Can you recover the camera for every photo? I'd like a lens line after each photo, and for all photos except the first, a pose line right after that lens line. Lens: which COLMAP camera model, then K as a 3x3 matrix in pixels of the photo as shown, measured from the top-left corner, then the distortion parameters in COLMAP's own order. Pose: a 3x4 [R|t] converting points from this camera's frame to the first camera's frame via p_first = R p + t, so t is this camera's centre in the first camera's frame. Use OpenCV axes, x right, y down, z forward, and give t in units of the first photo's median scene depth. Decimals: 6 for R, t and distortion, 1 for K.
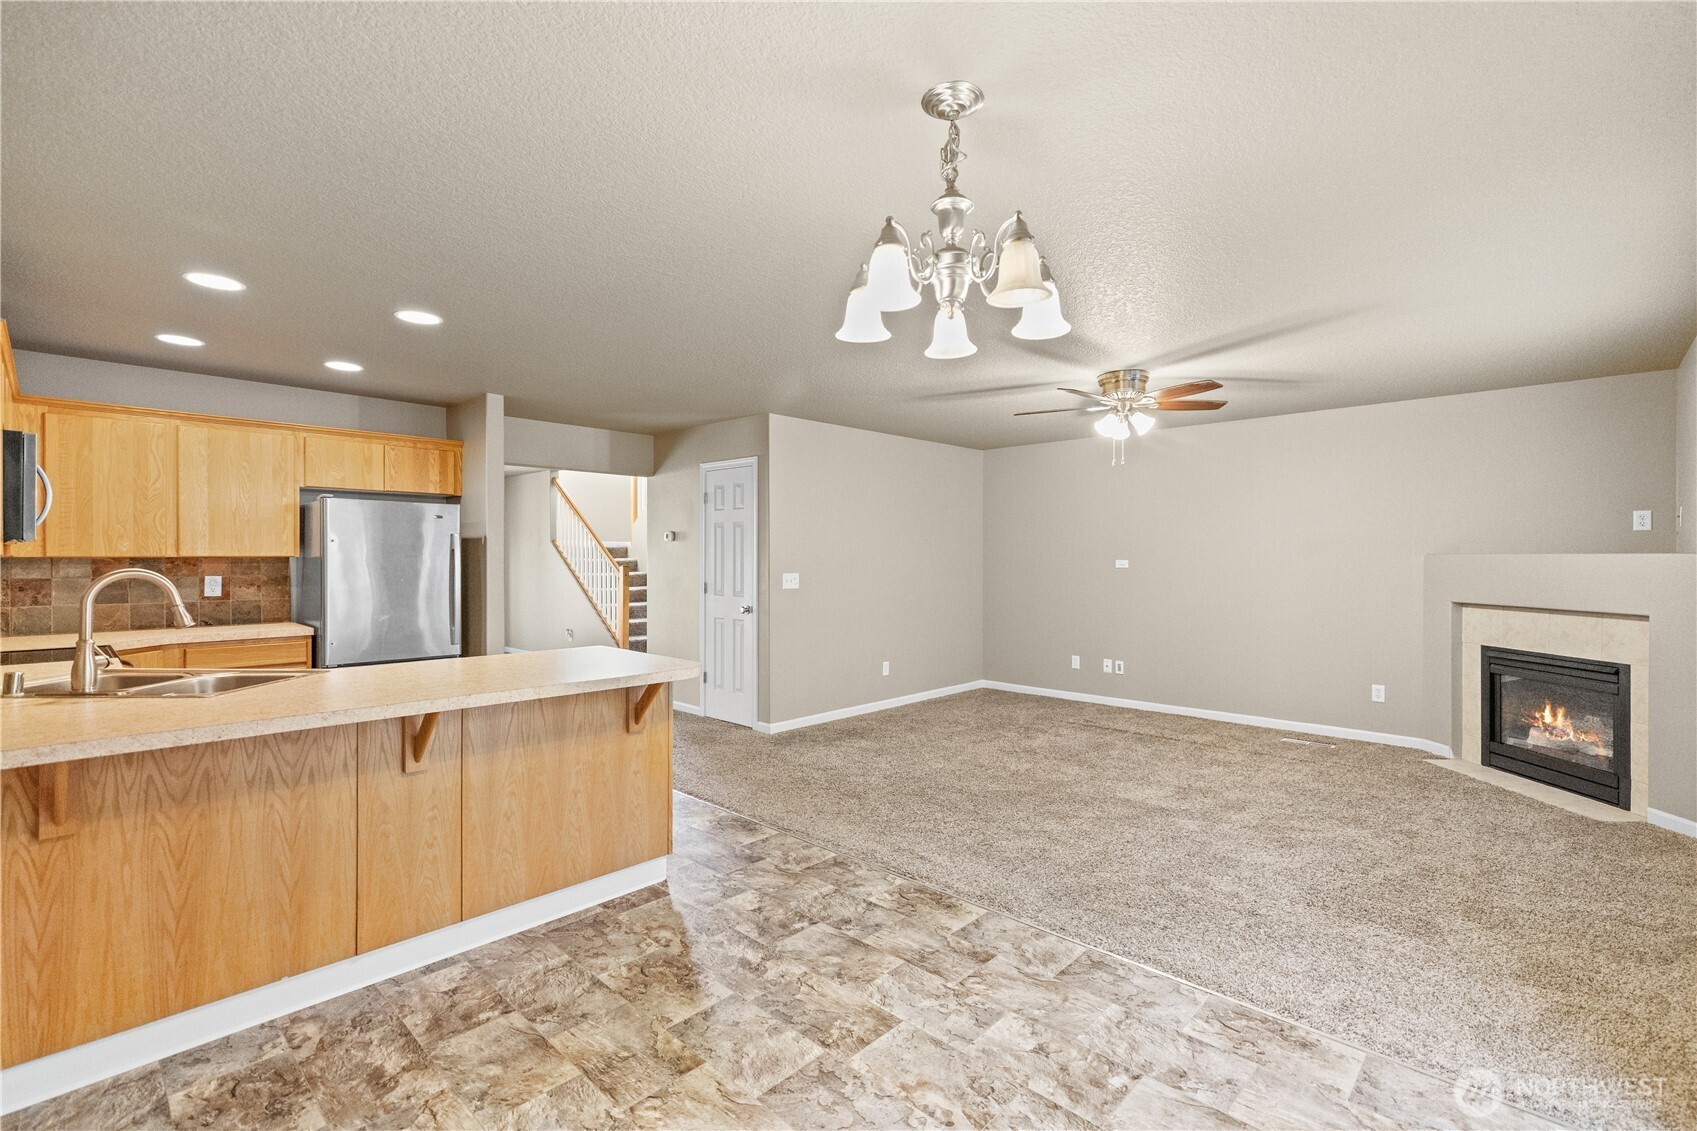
lens RADIAL K [[752.7, 0, 843.7], [0, 752.7, 559.4], [0, 0, 1]] dist [0.012748, -0.000270]
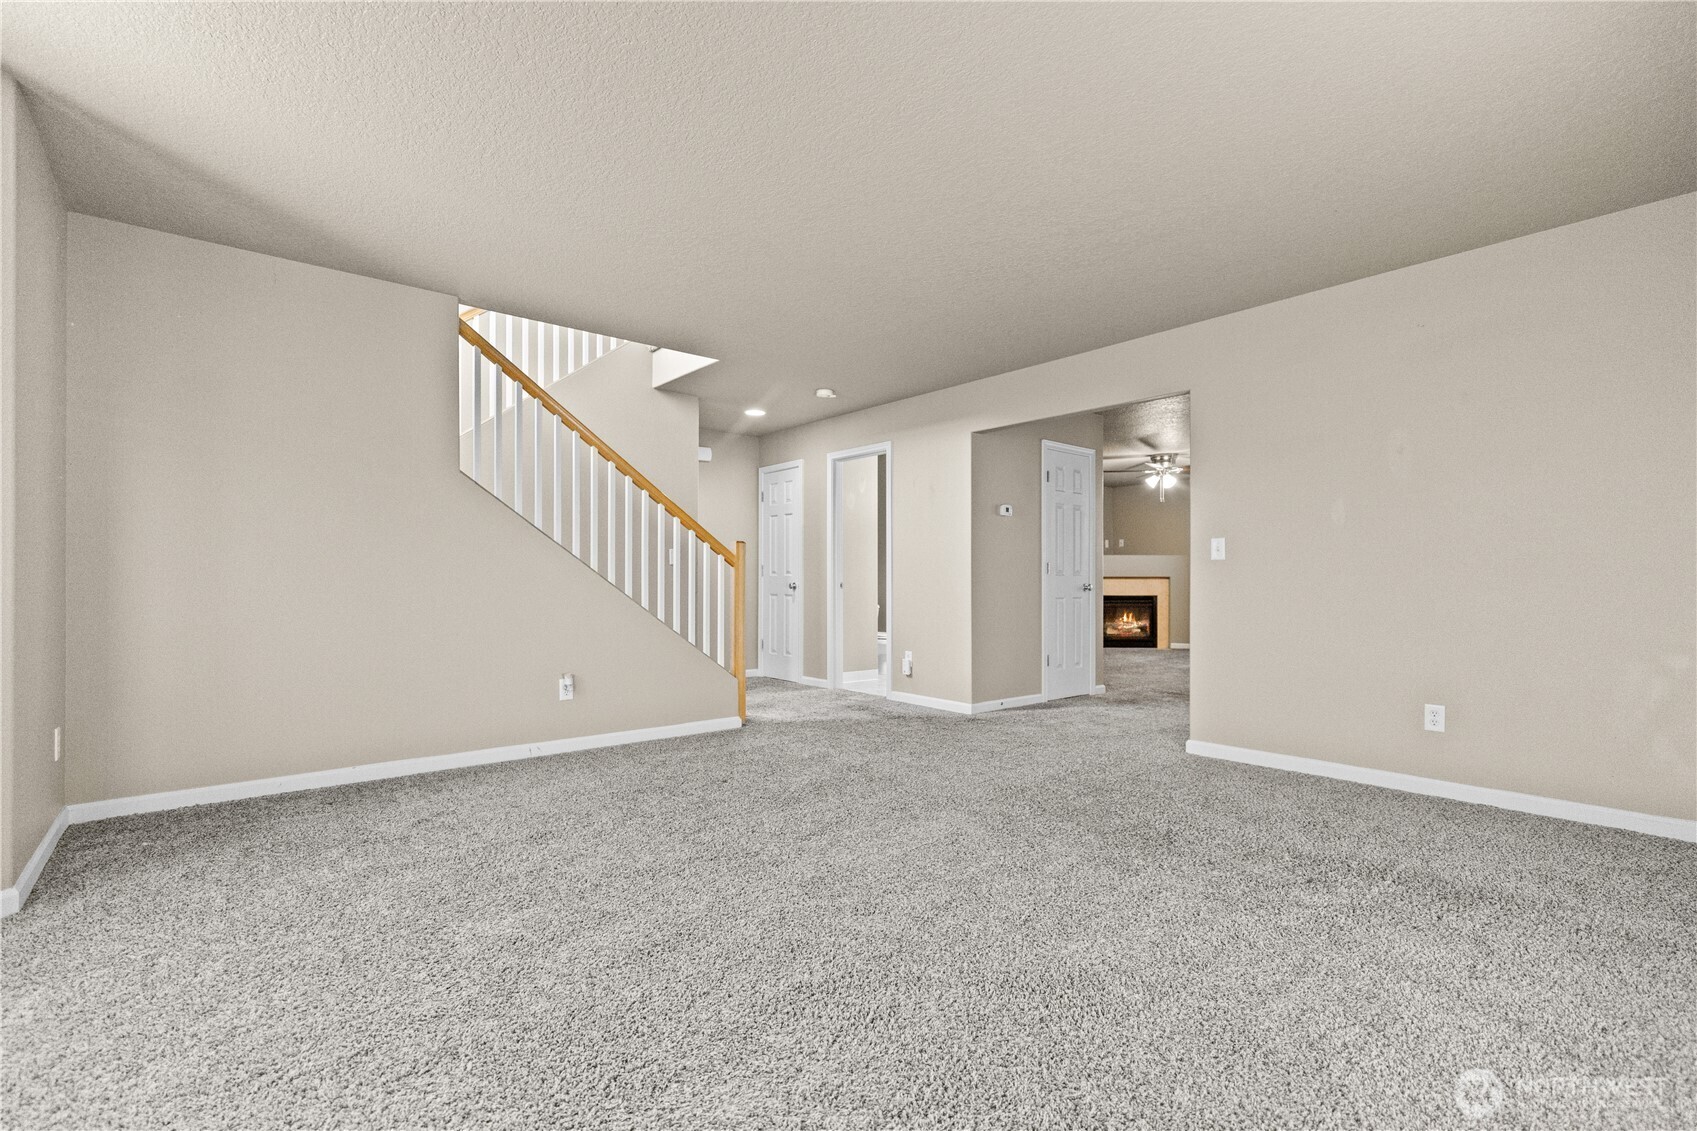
lens RADIAL K [[752.7, 0, 851.8], [0, 752.7, 556.7], [0, 0, 1]] dist [0.012748, -0.000270]
pose [[0.087905, 0.025946, 0.995791, -1.649000], [-0.020706, 0.999492, -0.024215, 0.073854], [-0.995914, -0.018490, 0.088398, 1.645843]]
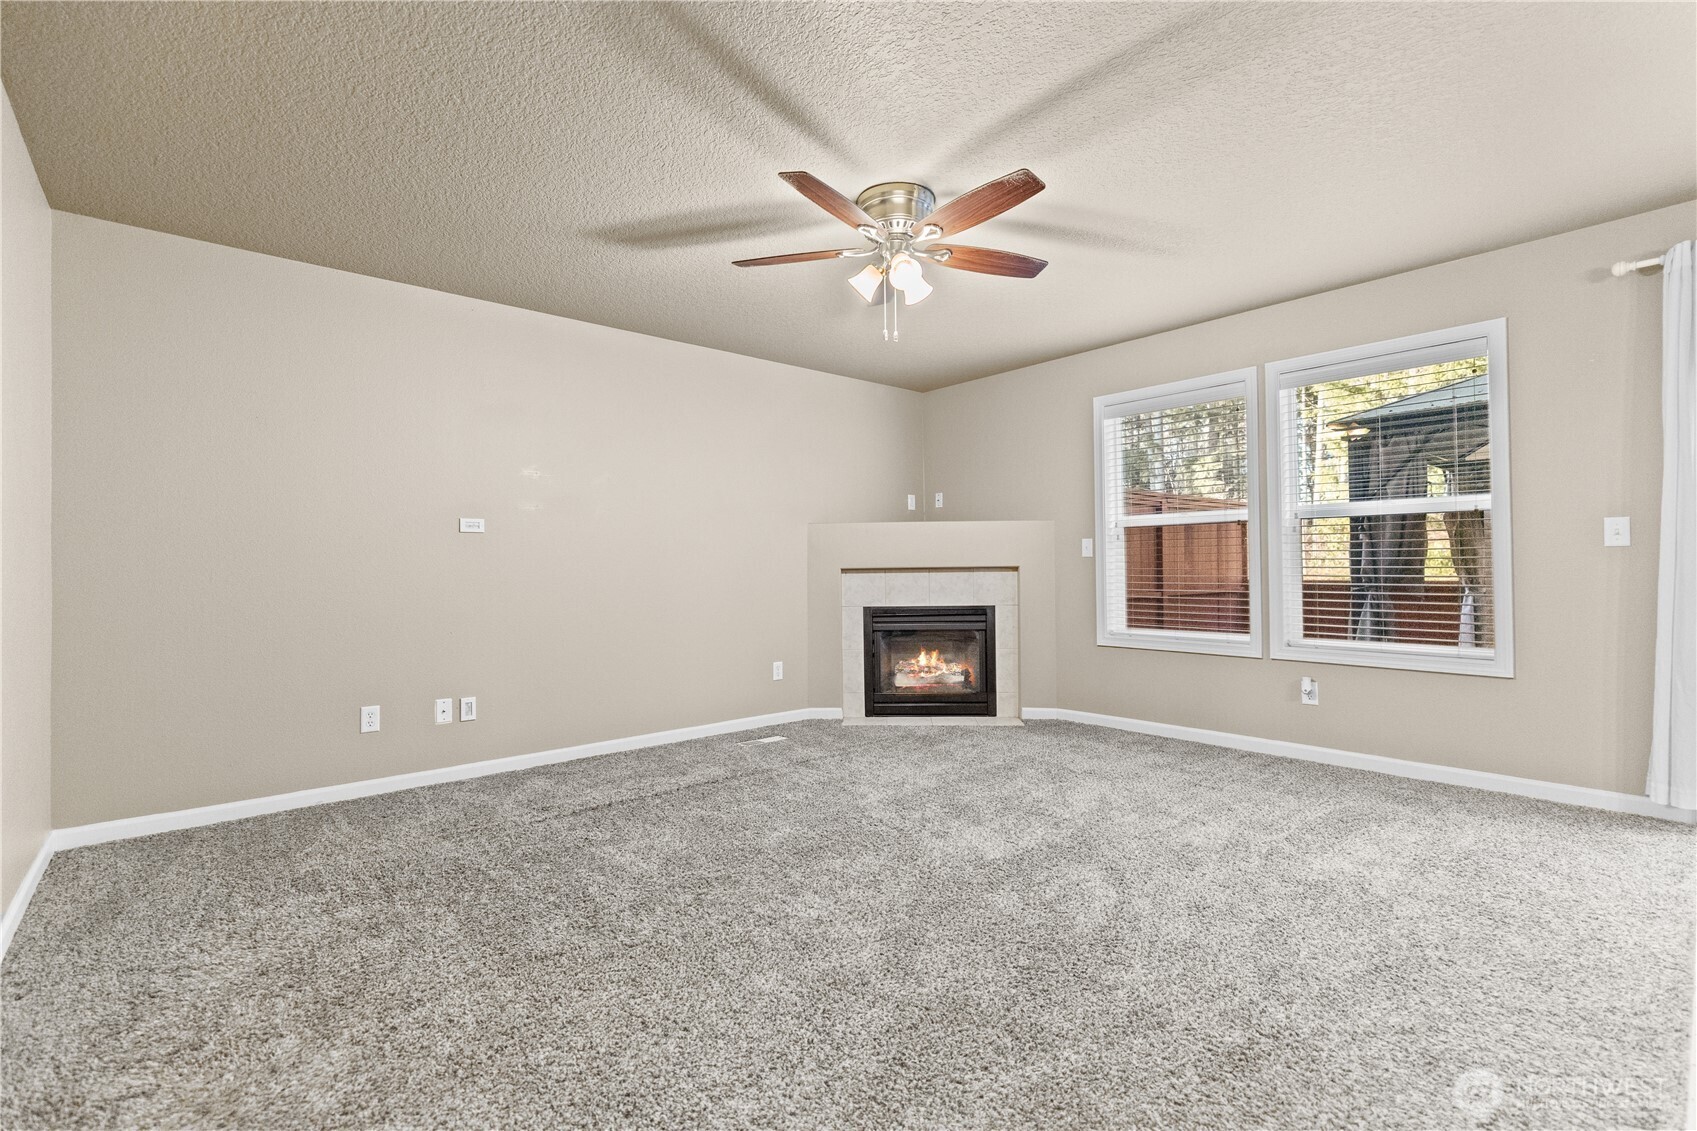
lens RADIAL K [[752.7, 0, 845.2], [0, 752.7, 580.2], [0, 0, 1]] dist [0.012748, -0.000270]
pose [[0.080018, -0.010066, 0.996743, -0.250136], [0.012270, 0.999883, 0.009112, 0.068166], [-0.996718, 0.011501, 0.080132, 0.996275]]
